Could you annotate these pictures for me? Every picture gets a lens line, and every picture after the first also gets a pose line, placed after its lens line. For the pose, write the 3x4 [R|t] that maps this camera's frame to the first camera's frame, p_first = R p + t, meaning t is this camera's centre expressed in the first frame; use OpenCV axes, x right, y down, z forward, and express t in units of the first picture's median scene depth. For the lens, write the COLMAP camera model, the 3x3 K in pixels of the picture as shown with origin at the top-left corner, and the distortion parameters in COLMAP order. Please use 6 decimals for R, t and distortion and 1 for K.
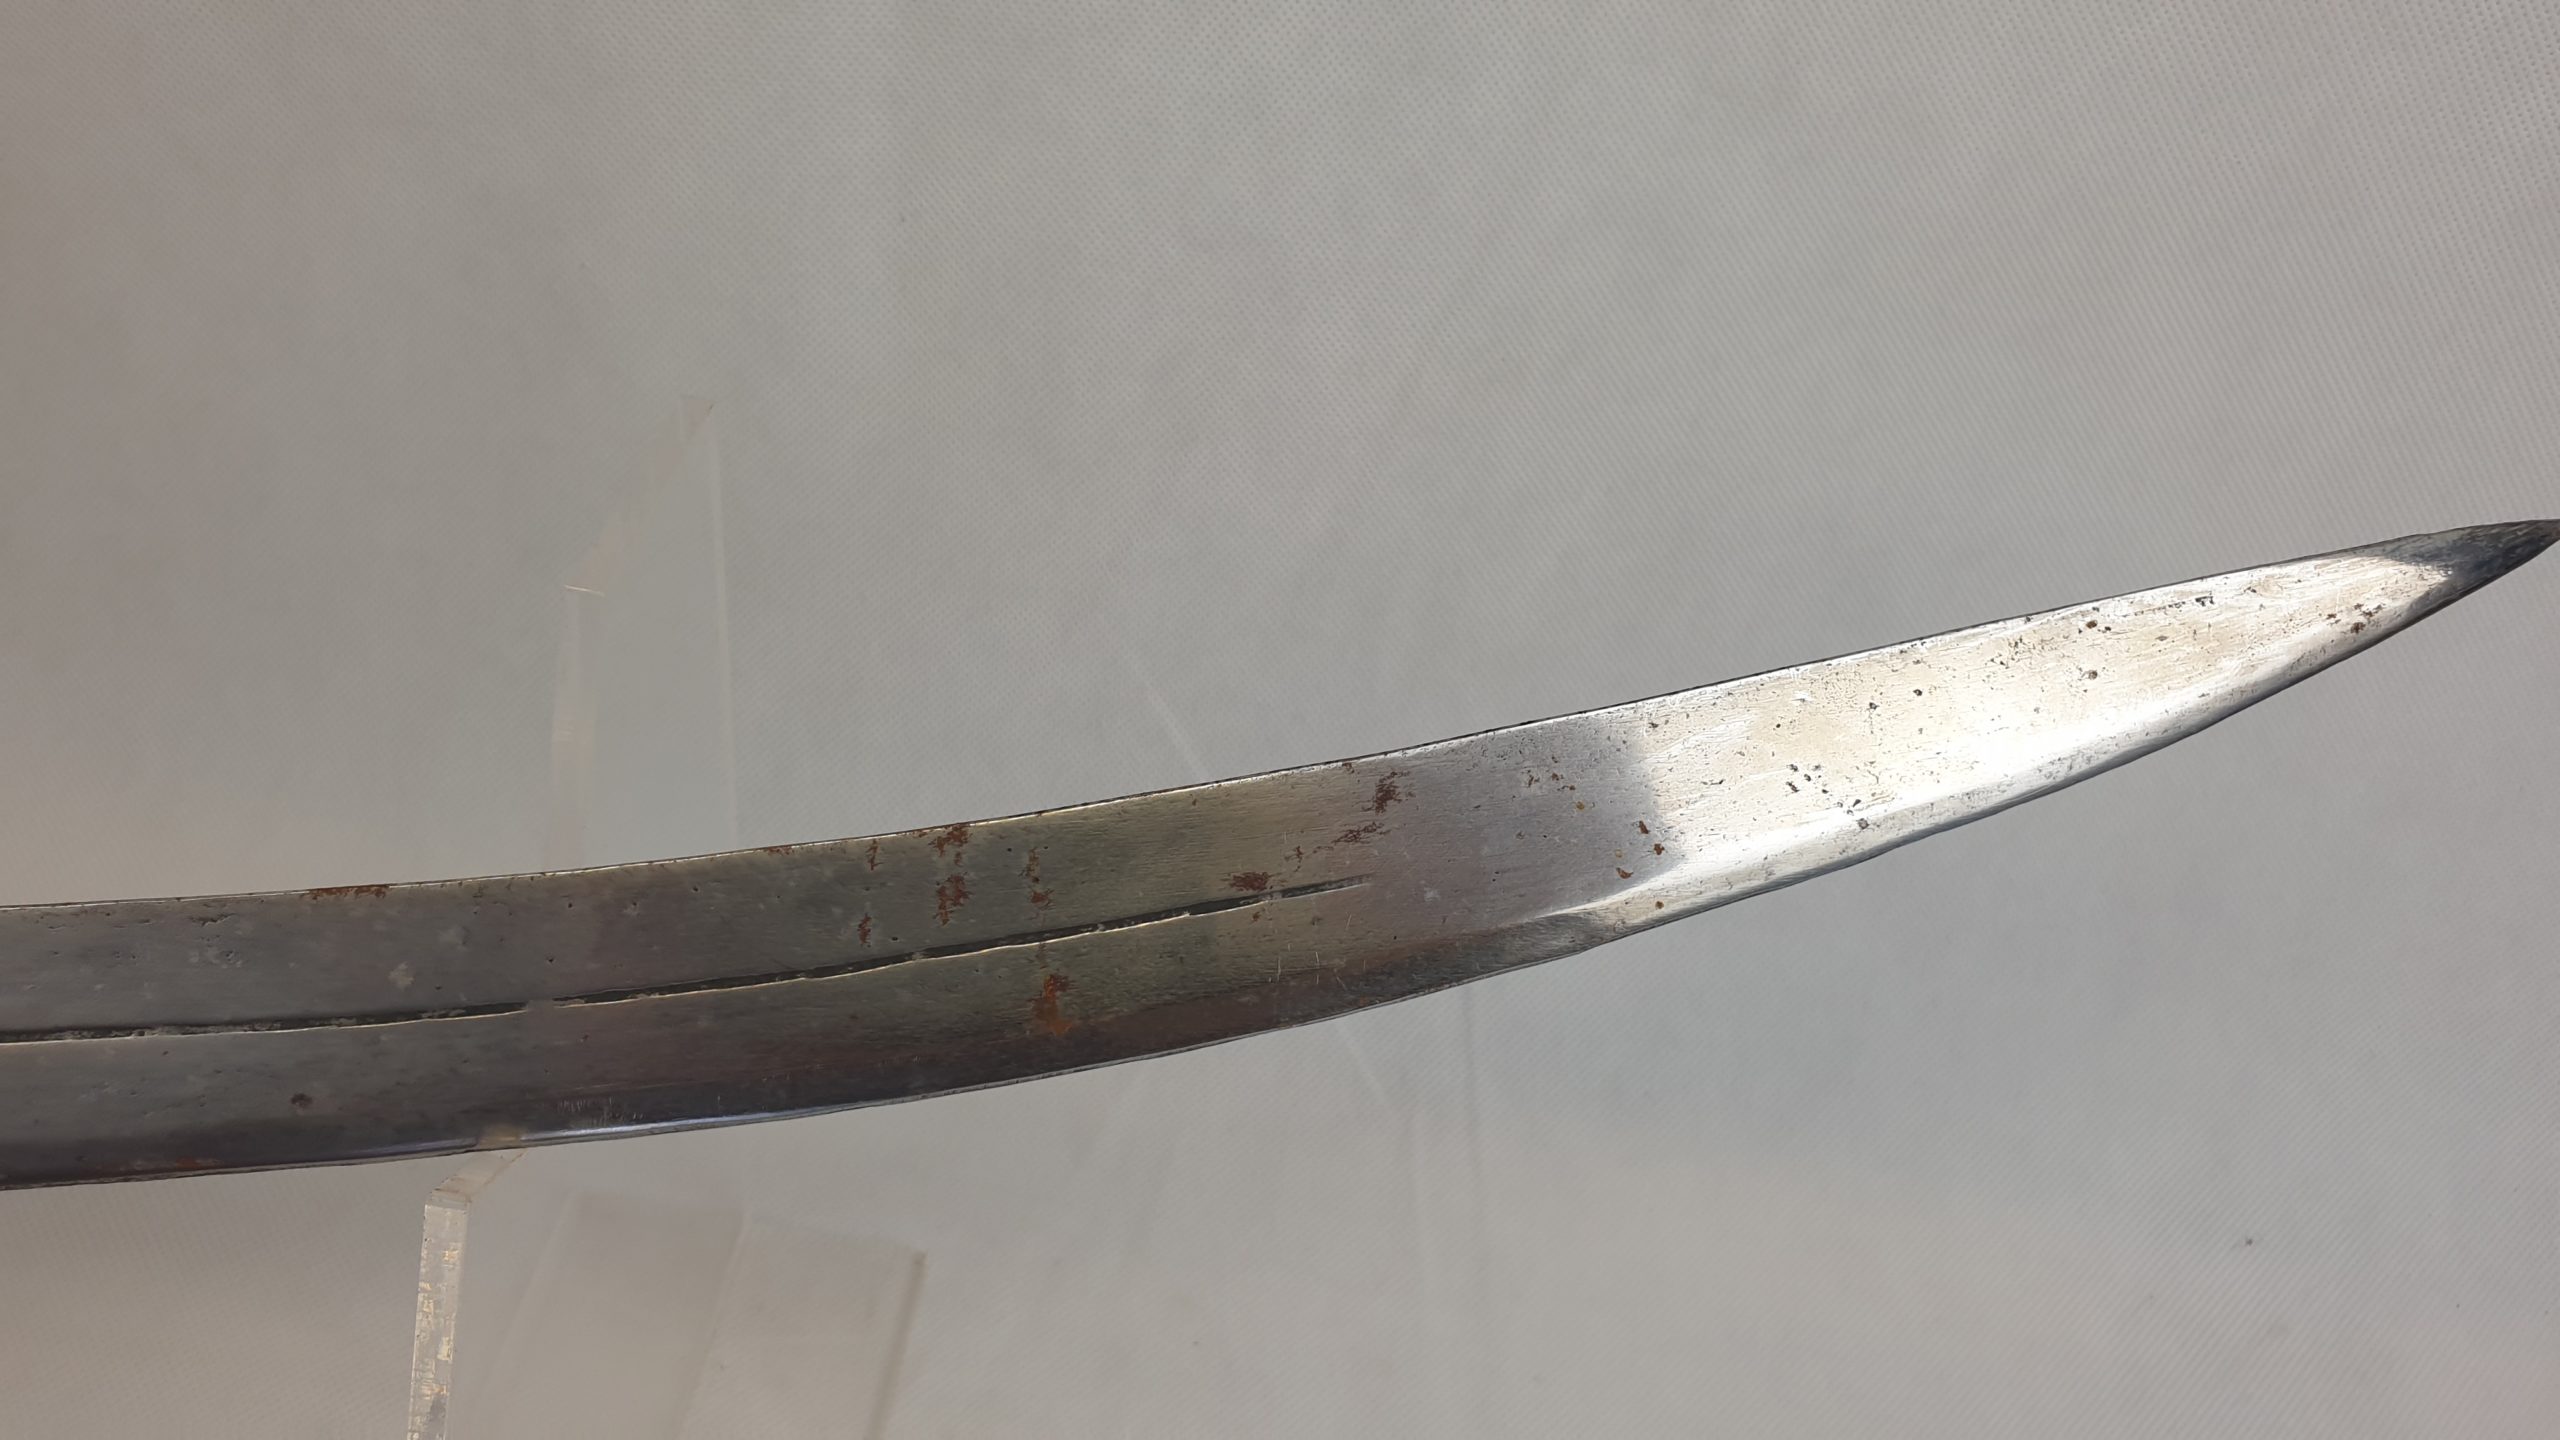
lens RADIAL K [[1955.2, 0, 1280.0], [0, 1955.2, 720.0], [0, 0, 1]] dist [0.089329, -0.187813]
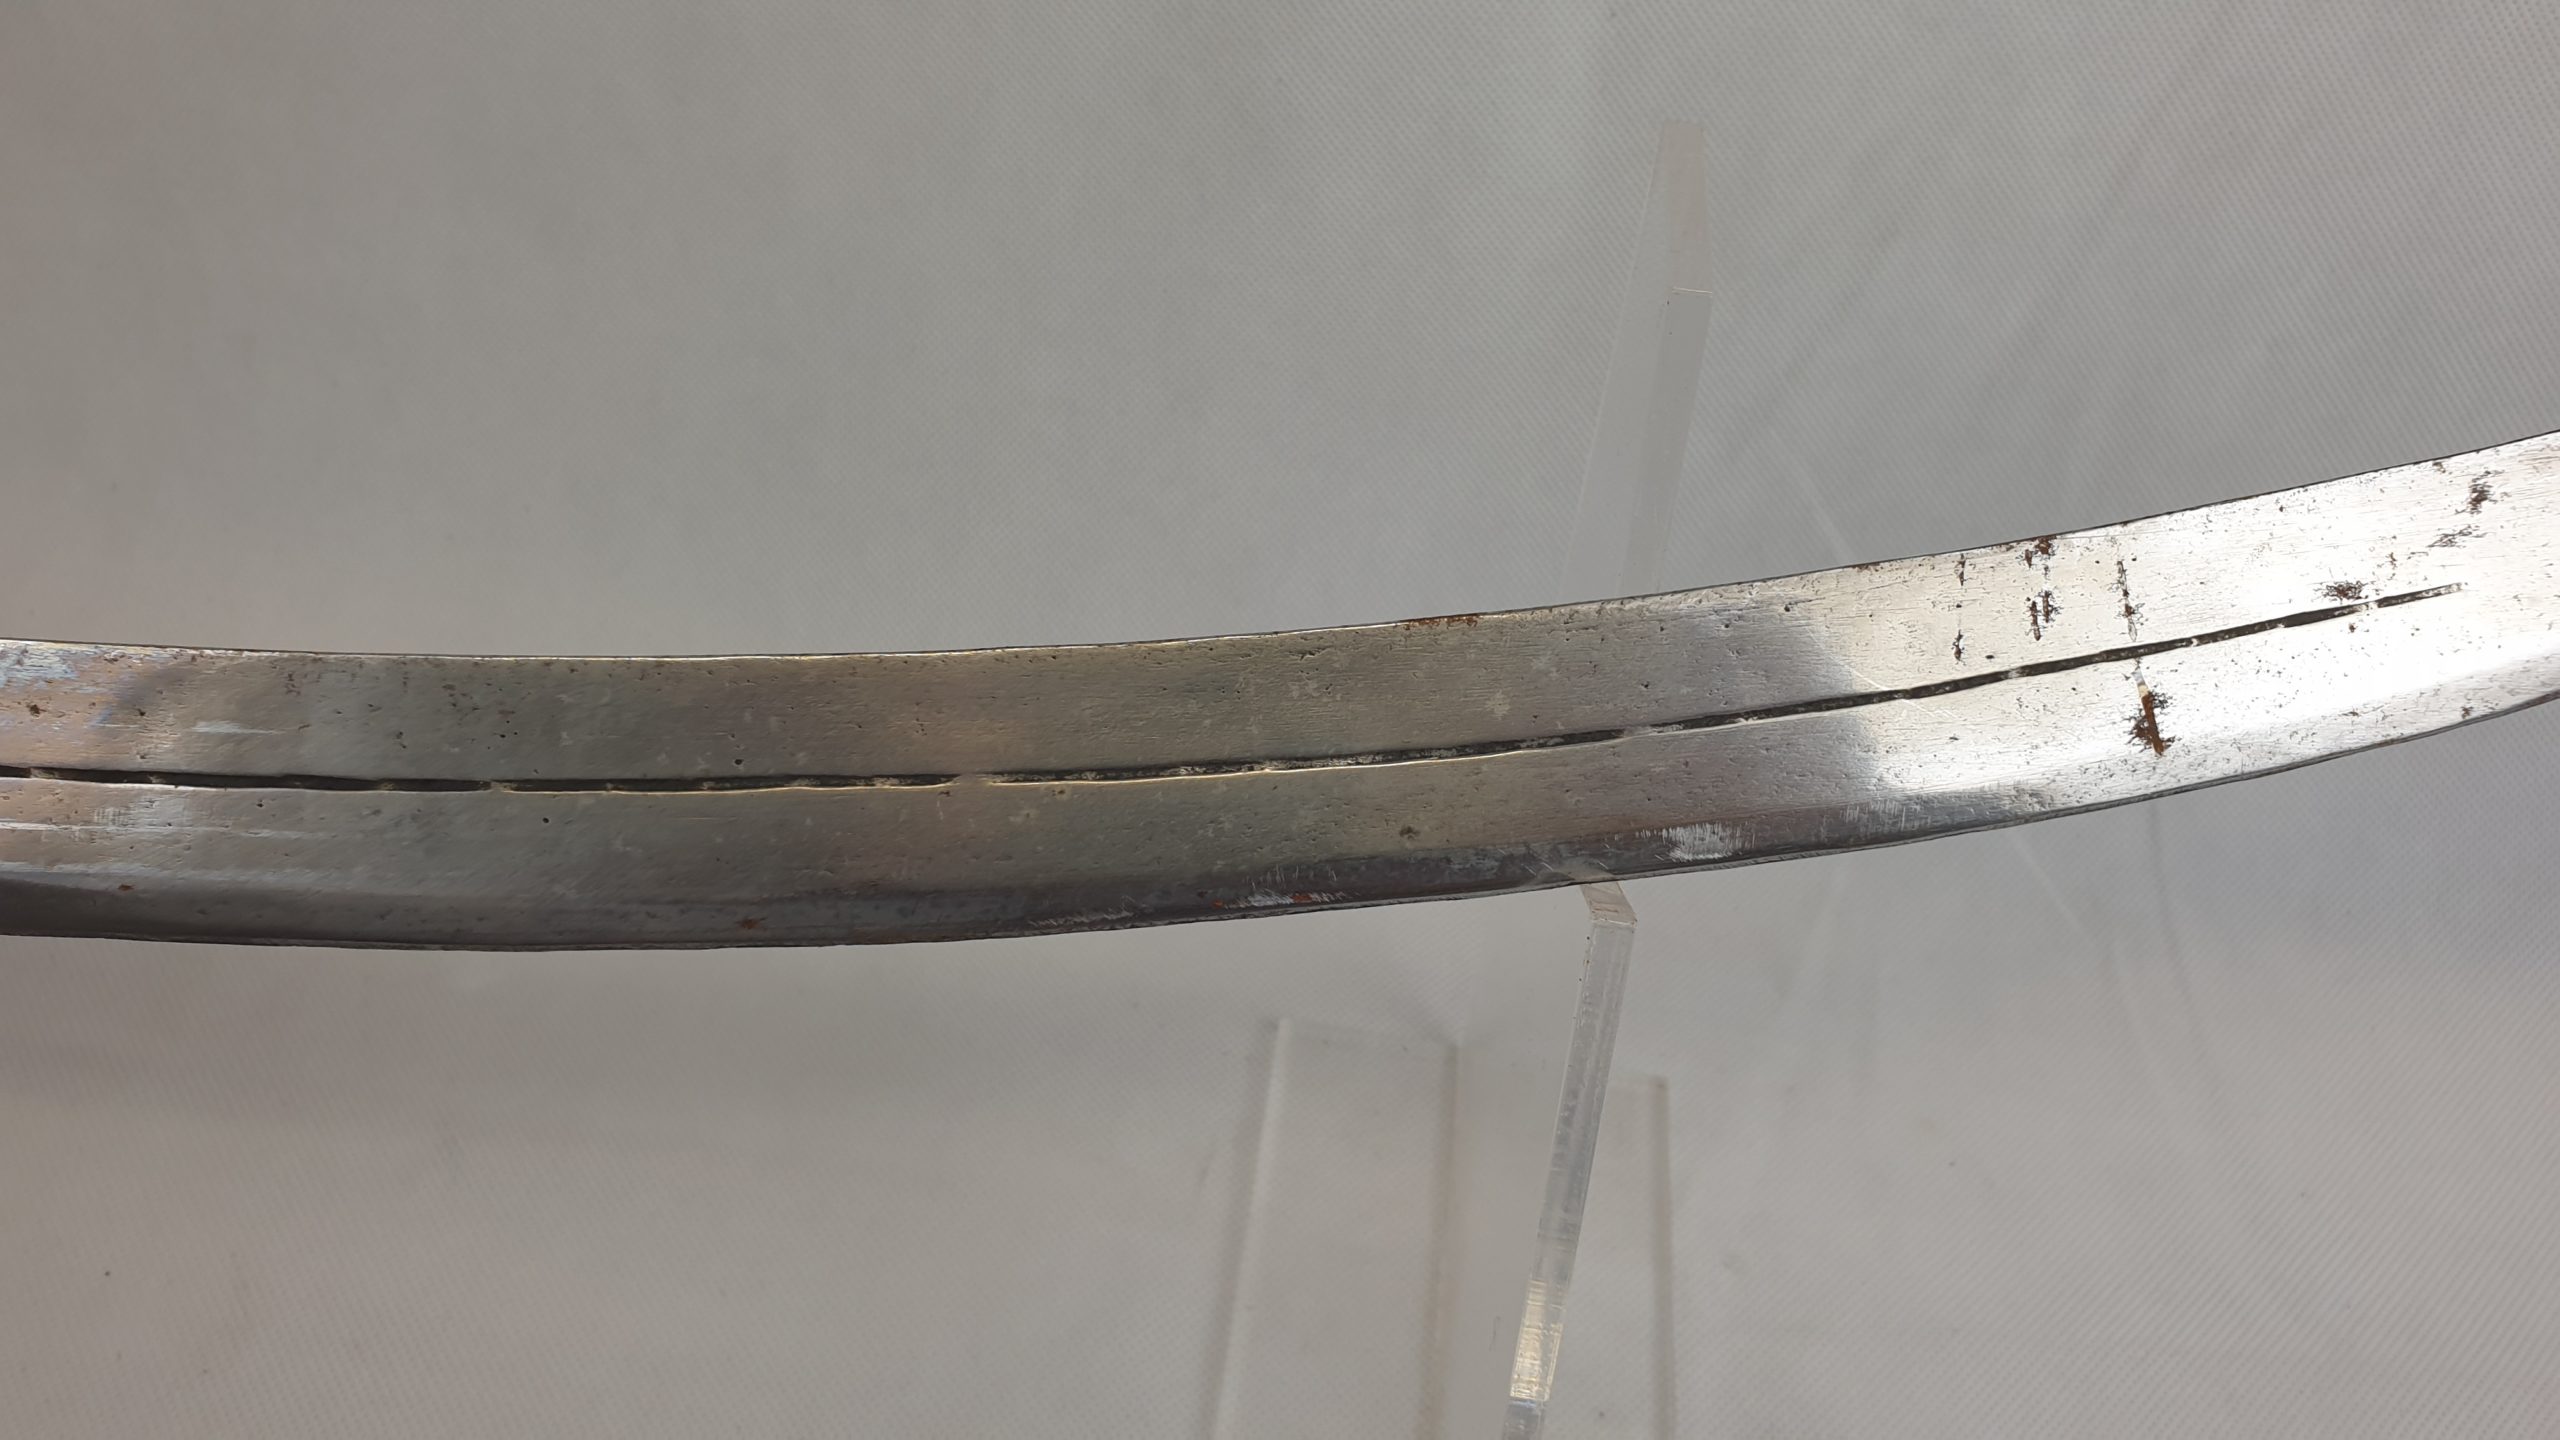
lens RADIAL K [[1955.2, 0, 1280.0], [0, 1955.2, 720.0], [0, 0, 1]] dist [0.089329, -0.187813]
pose [[0.998011, -0.033538, -0.053382, -0.501111], [0.034102, 0.999371, 0.009693, 0.123872], [0.053024, -0.011494, 0.998527, 0.026614]]
